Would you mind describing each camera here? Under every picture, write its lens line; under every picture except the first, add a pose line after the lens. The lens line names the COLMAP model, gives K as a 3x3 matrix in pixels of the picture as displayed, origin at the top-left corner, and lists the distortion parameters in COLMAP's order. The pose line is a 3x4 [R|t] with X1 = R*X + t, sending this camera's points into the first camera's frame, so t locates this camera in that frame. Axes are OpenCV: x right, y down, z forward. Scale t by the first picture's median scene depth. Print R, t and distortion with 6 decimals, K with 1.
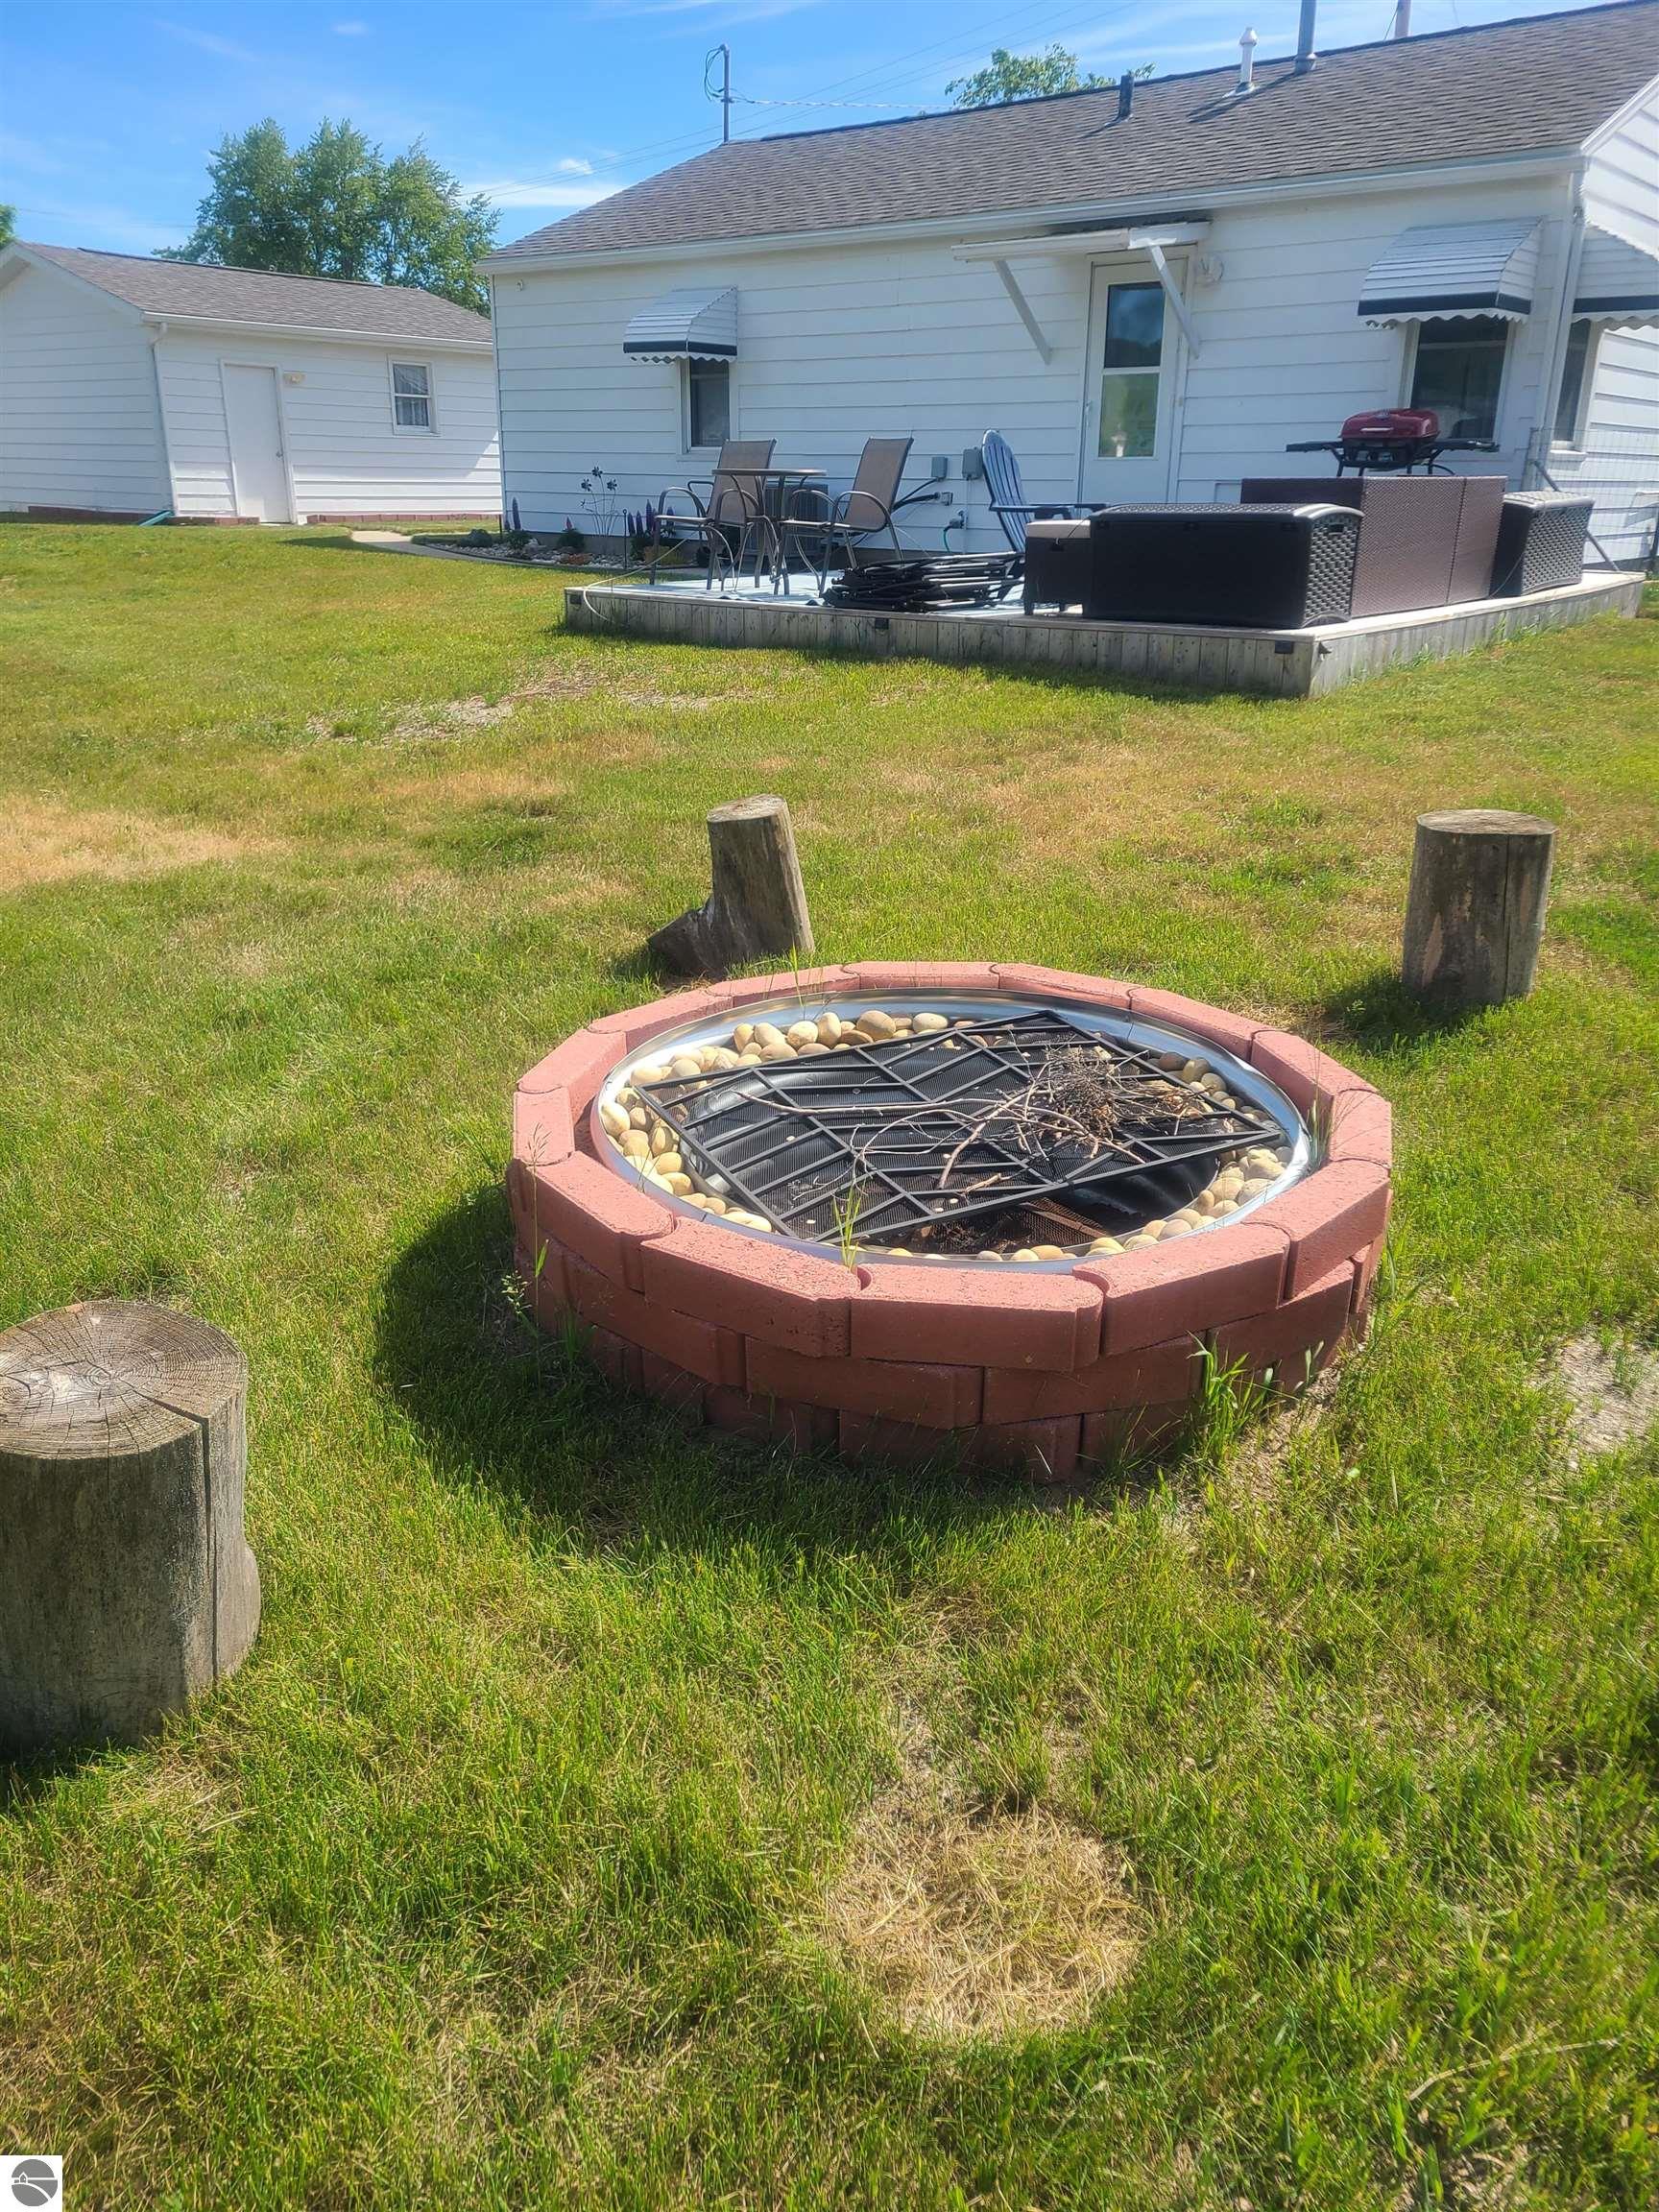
lens RADIAL K [[1648.2, 0, 846.9], [0, 1648.2, 1072.7], [0, 0, 1]] dist [0.061654, -0.041115]
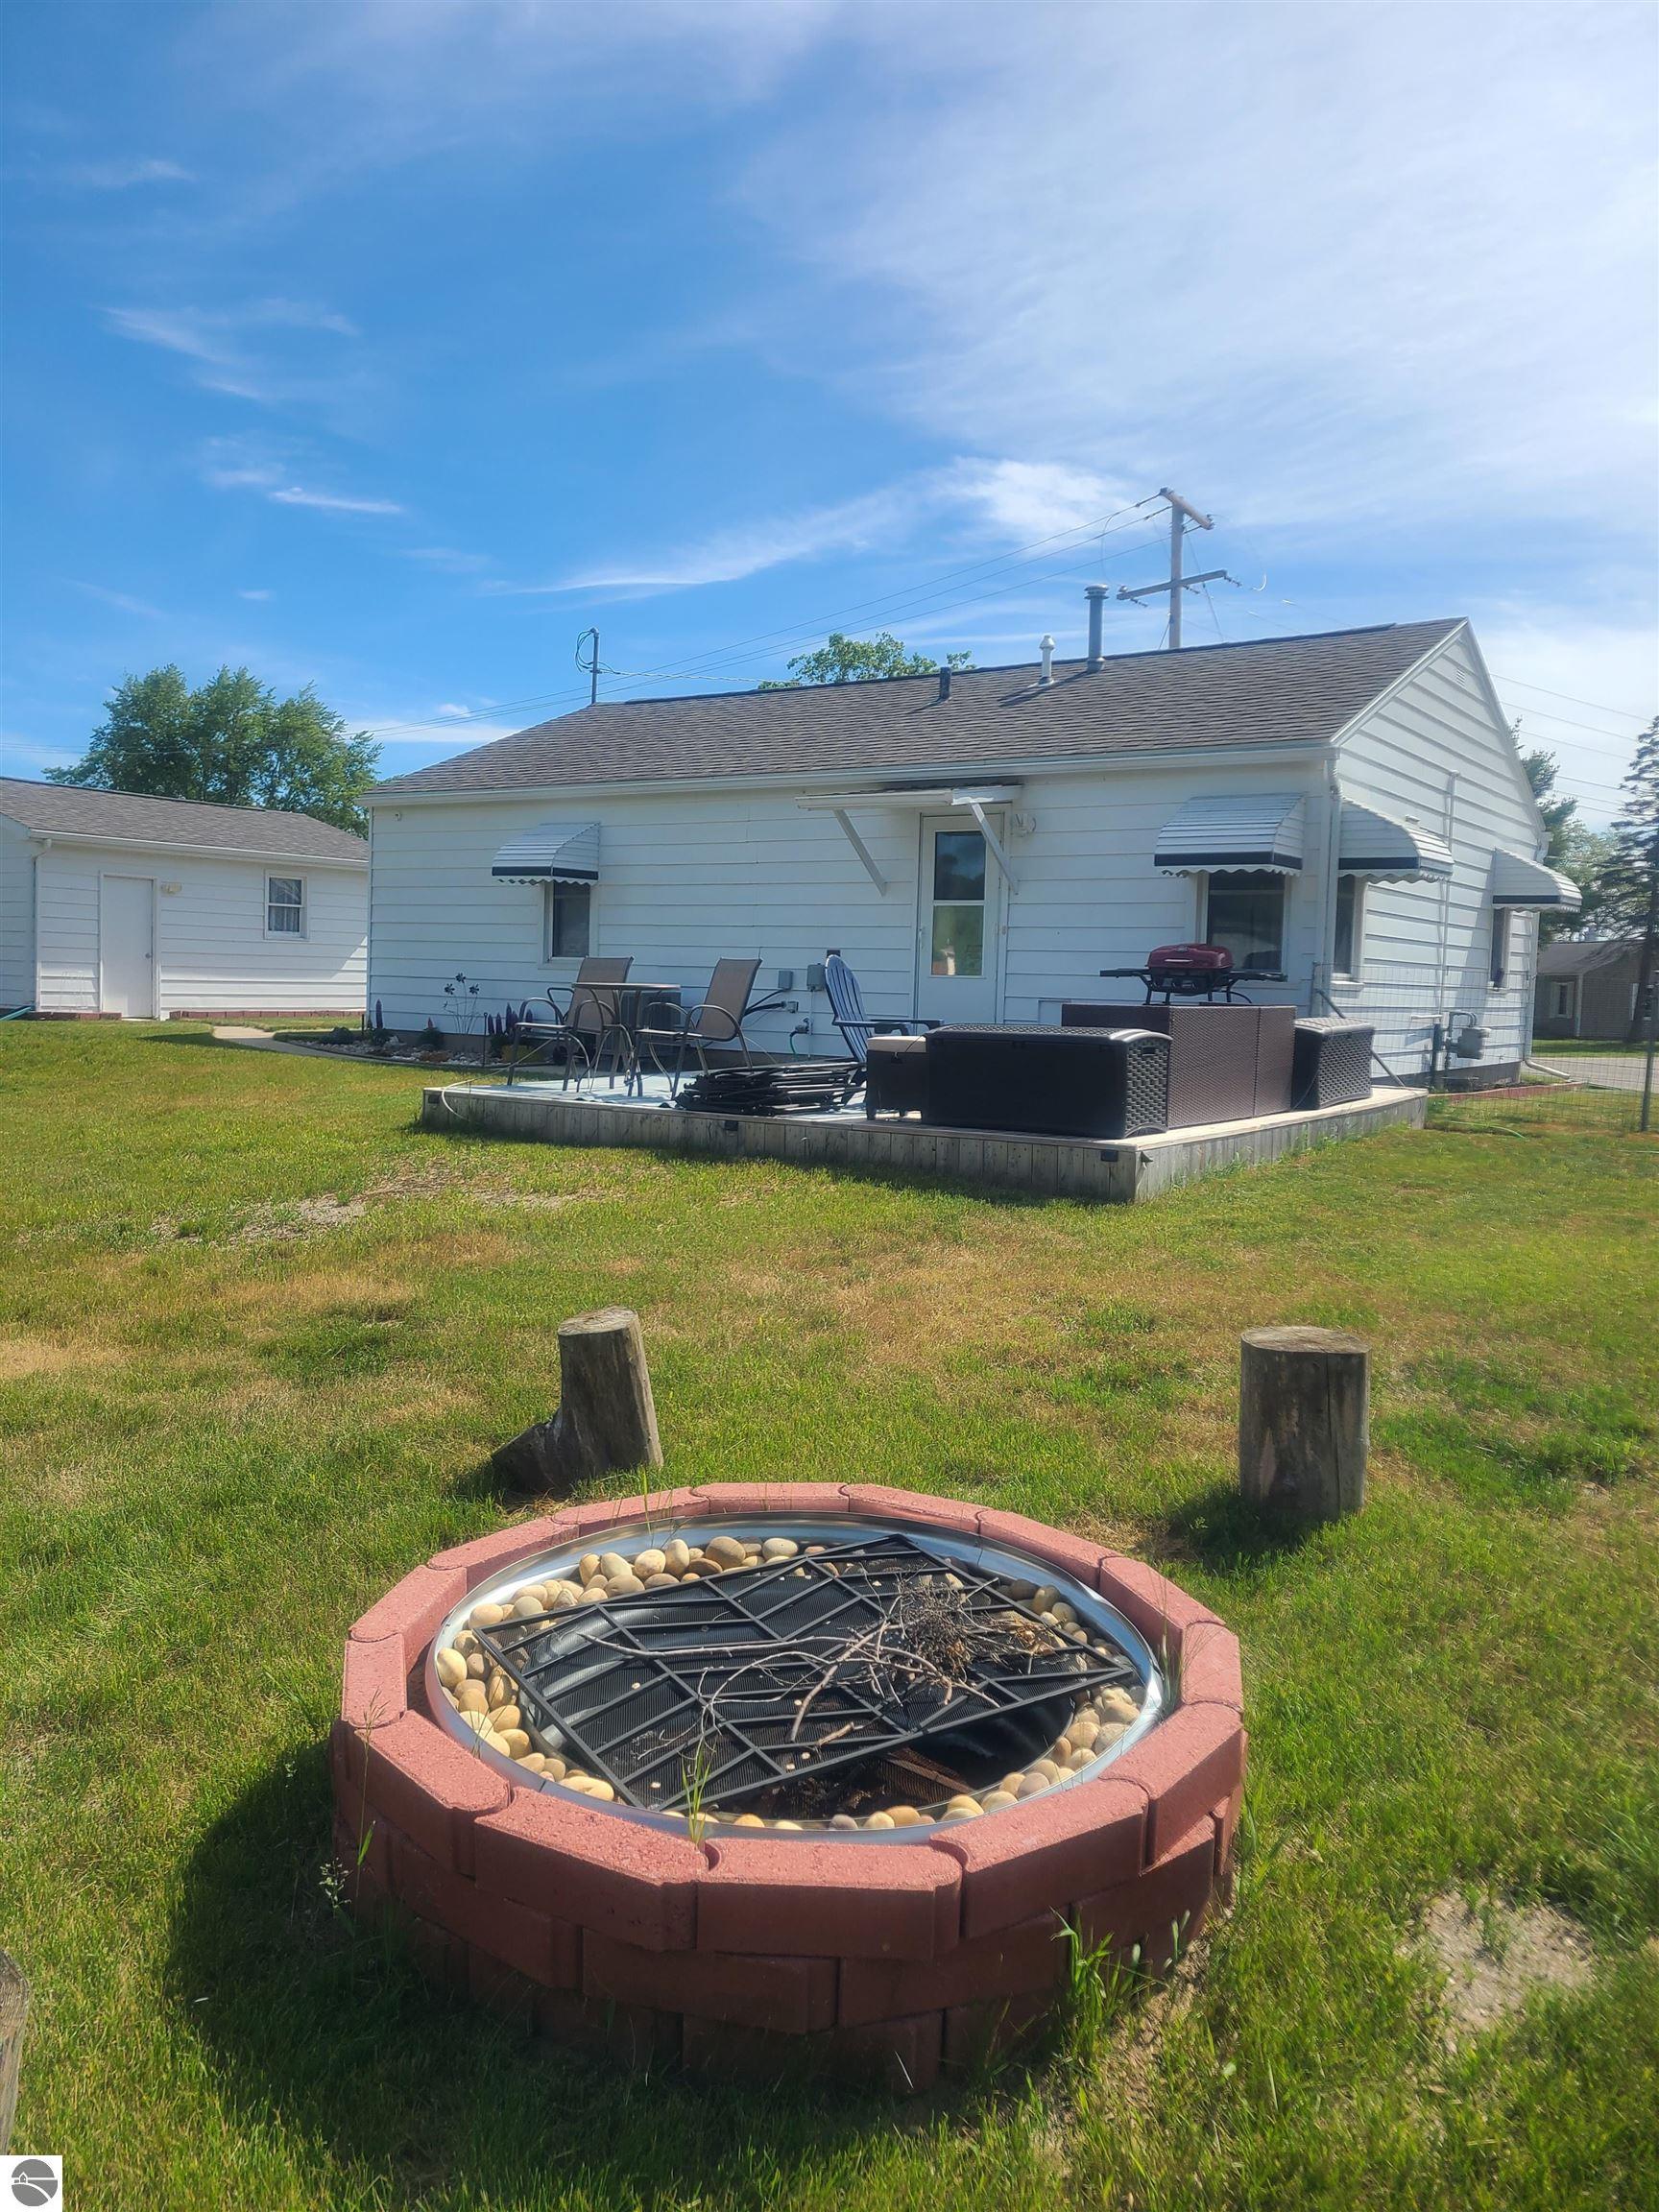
lens RADIAL K [[1648.2, 0, 839.9], [0, 1648.2, 1075.8], [0, 0, 1]] dist [0.061654, -0.041115]
pose [[0.996202, 0.011362, 0.086332, -0.001558], [0.013316, 0.959911, -0.279989, -0.013534], [-0.086052, 0.280075, 0.956113, -0.018325]]
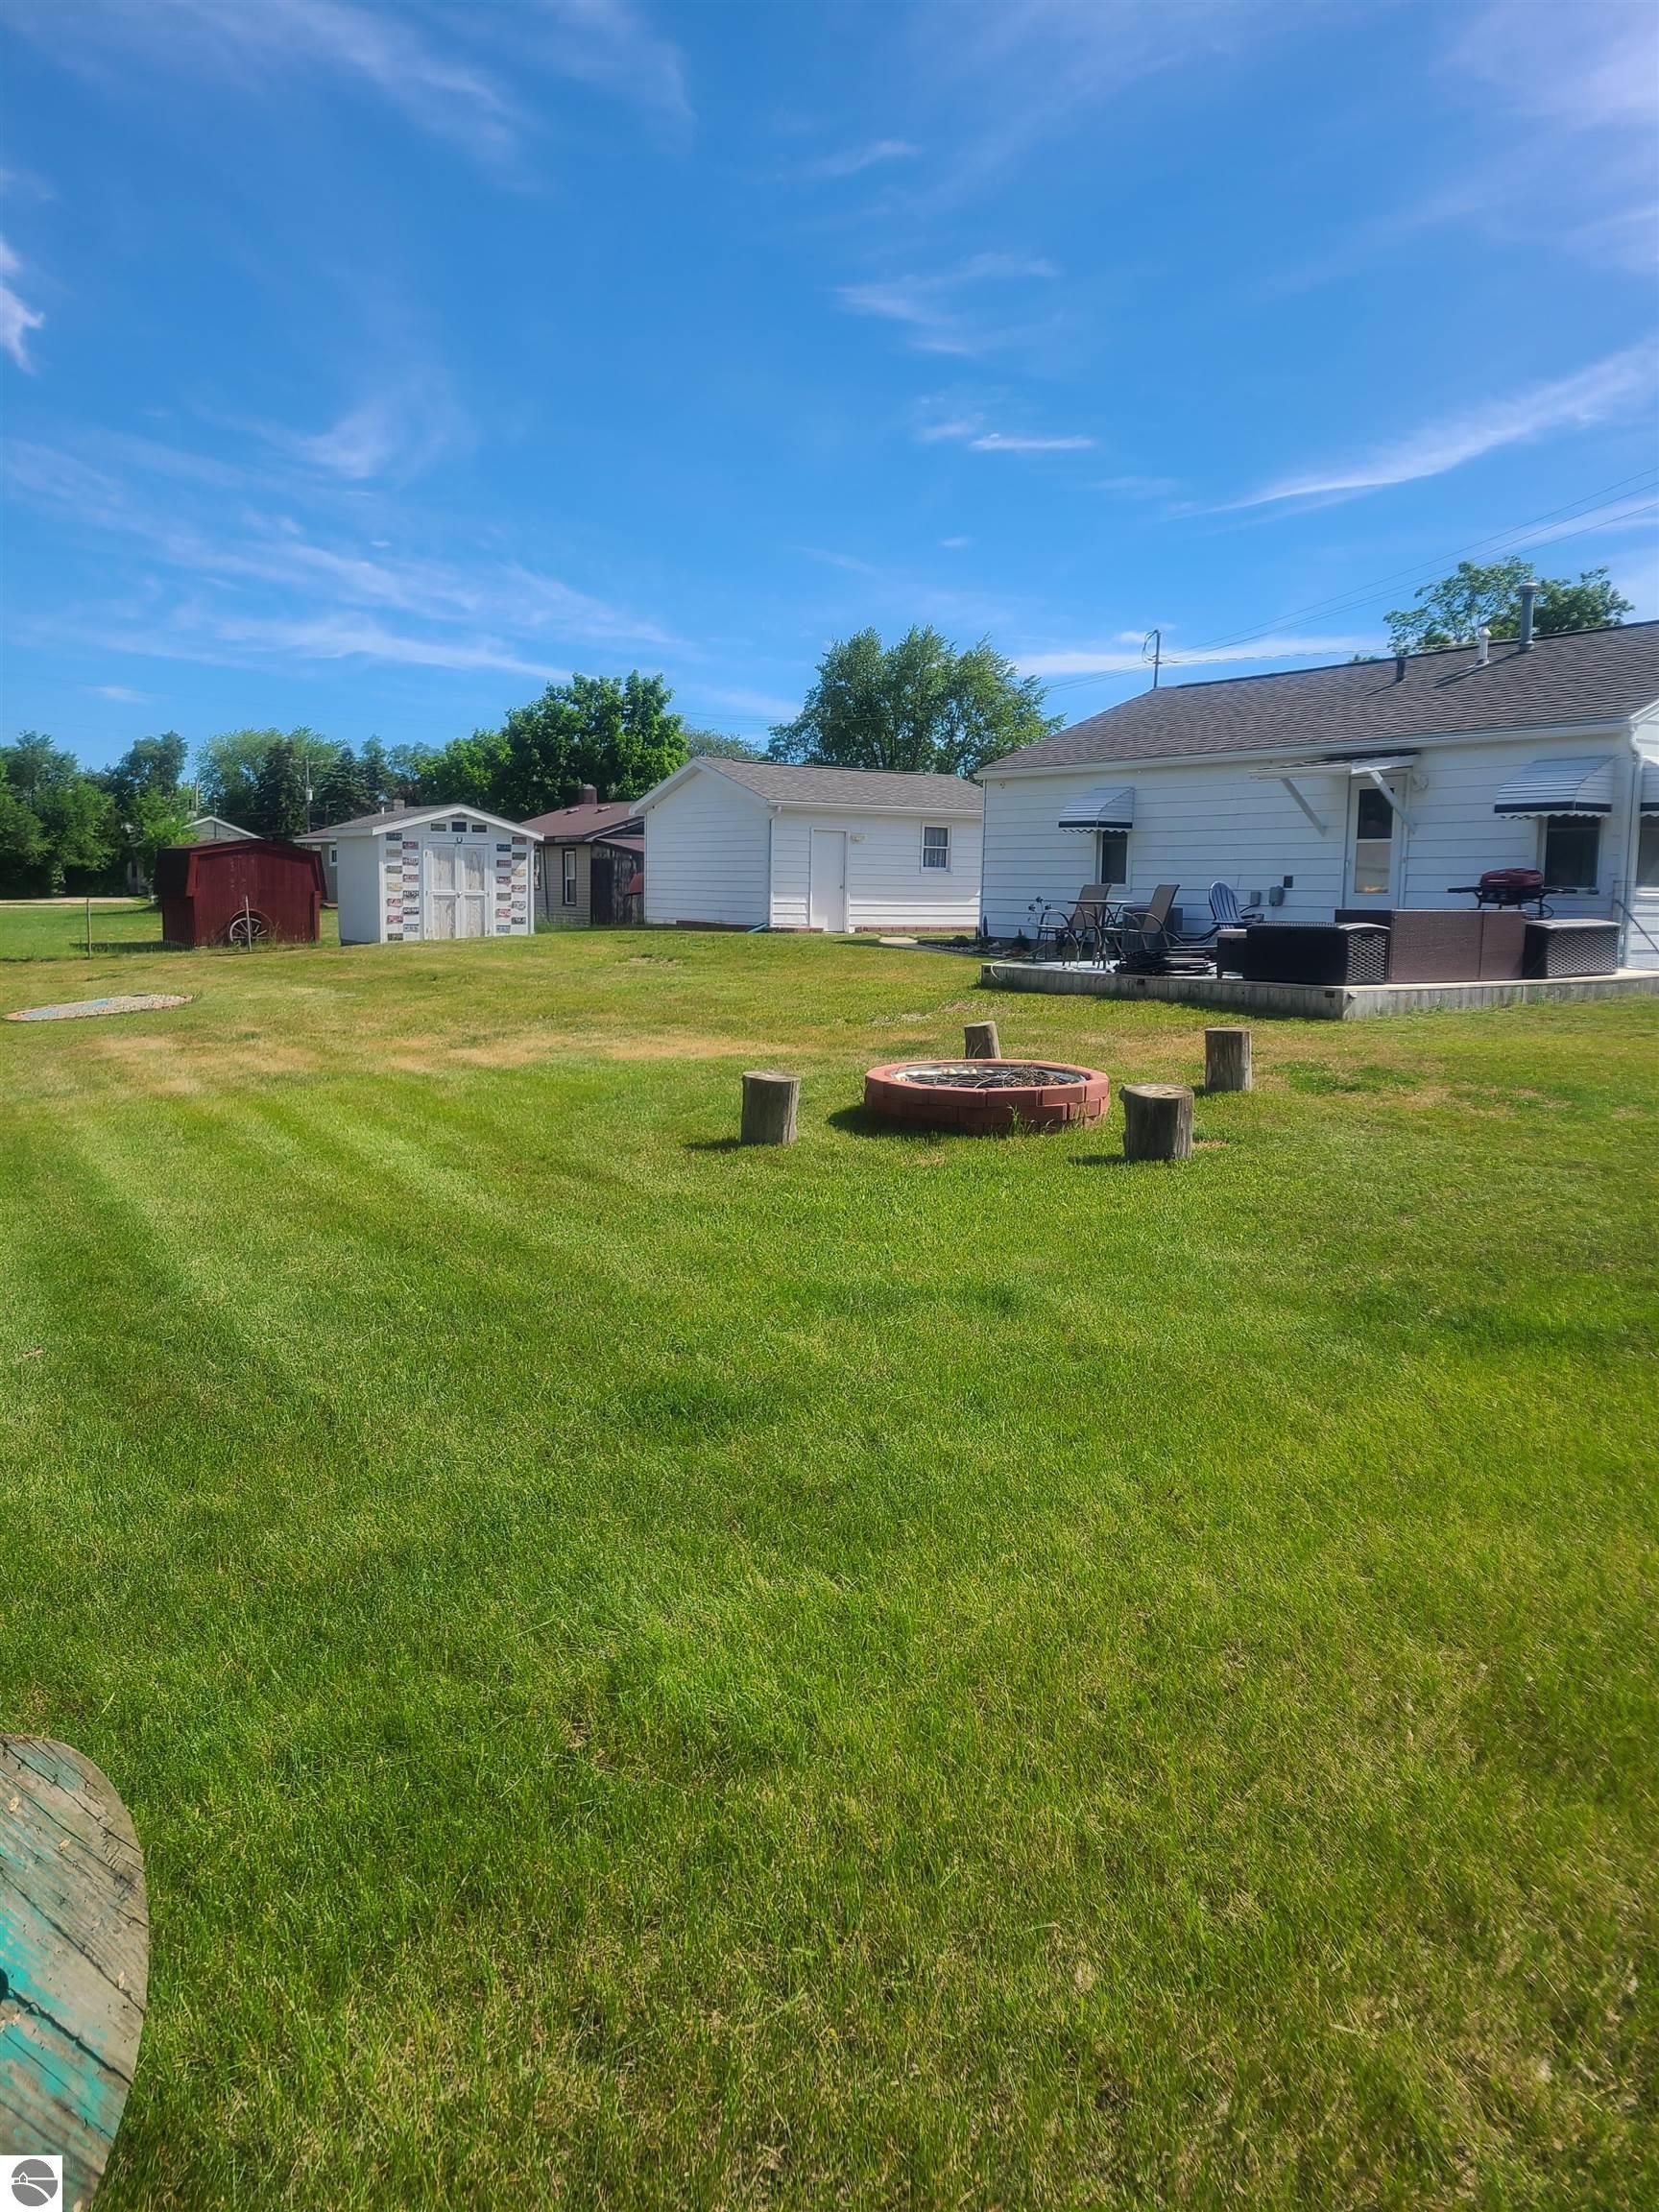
lens RADIAL K [[1648.2, 0, 861.4], [0, 1648.2, 1060.4], [0, 0, 1]] dist [0.061654, -0.041115]
pose [[0.955311, 0.035788, -0.293429, 0.402566], [-0.106069, 0.968041, -0.227259, 0.390089], [0.275918, 0.248227, 0.928576, -1.134052]]
